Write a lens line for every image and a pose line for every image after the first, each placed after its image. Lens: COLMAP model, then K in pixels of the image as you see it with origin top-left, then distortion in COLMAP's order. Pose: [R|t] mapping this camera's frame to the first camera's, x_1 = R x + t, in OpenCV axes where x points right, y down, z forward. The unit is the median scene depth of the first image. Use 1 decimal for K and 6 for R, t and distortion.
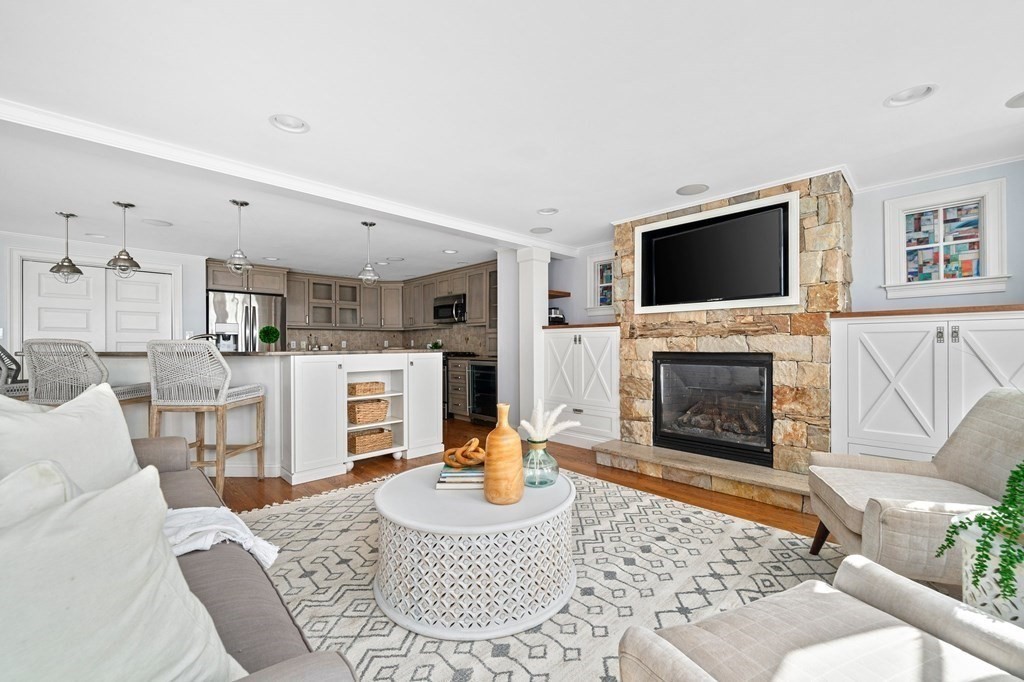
lens RADIAL K [[408.2, 0, 514.1], [0, 408.2, 347.3], [0, 0, 1]] dist [-0.001845, -0.000276]
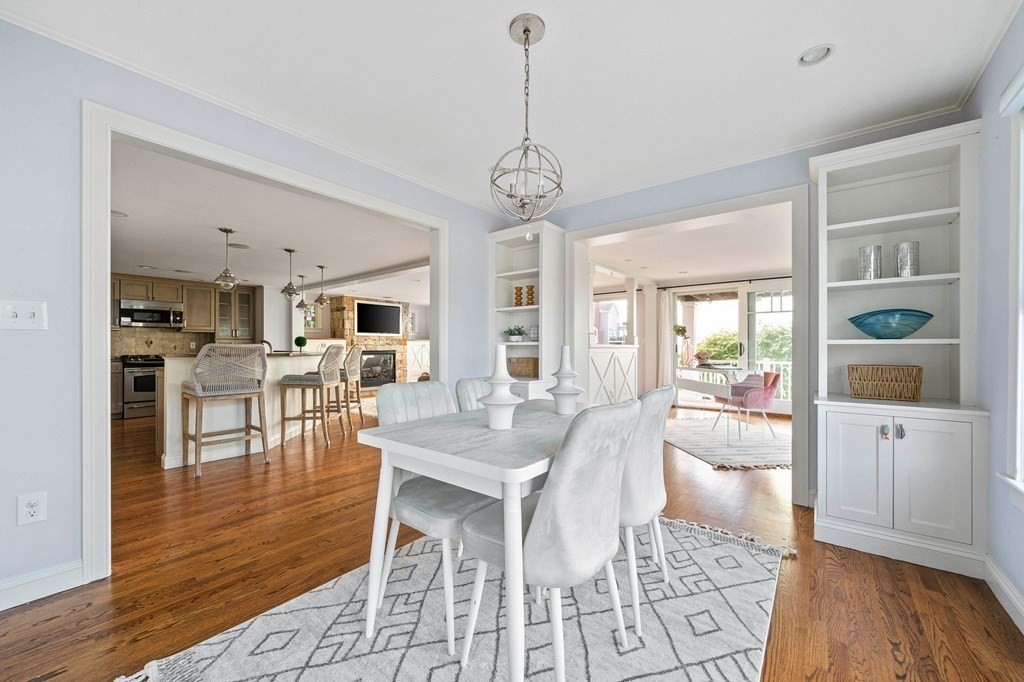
lens RADIAL K [[393.5, 0, 513.6], [0, 393.5, 347.8], [0, 0, 1]] dist [0.000792, -0.001711]
pose [[-0.110167, 0.001470, 0.993912, -2.232034], [0.007446, 0.999972, -0.000653, 0.001965], [-0.993885, 0.007329, -0.110175, 0.325038]]
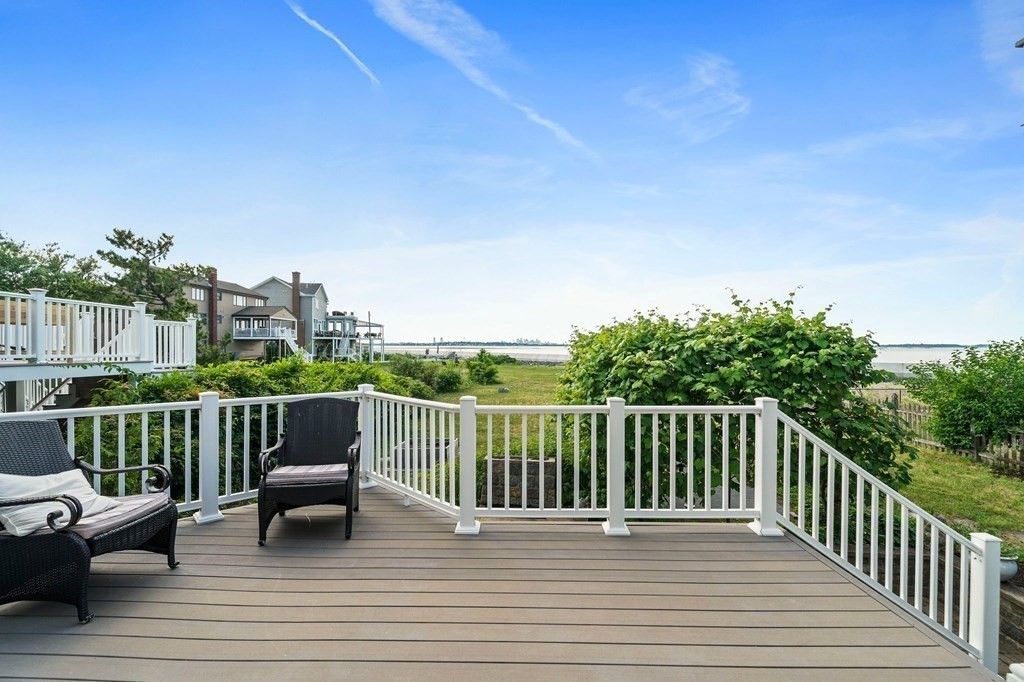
lens RADIAL K [[465.3, 0, 514.7], [0, 465.3, 346.4], [0, 0, 1]] dist [-0.001254, 0.000990]
pose [[-0.695963, -0.001237, 0.718077, 0.216630], [0.003667, 0.999979, 0.005277, -0.041487], [-0.718068, 0.006306, -0.695944, -0.304542]]
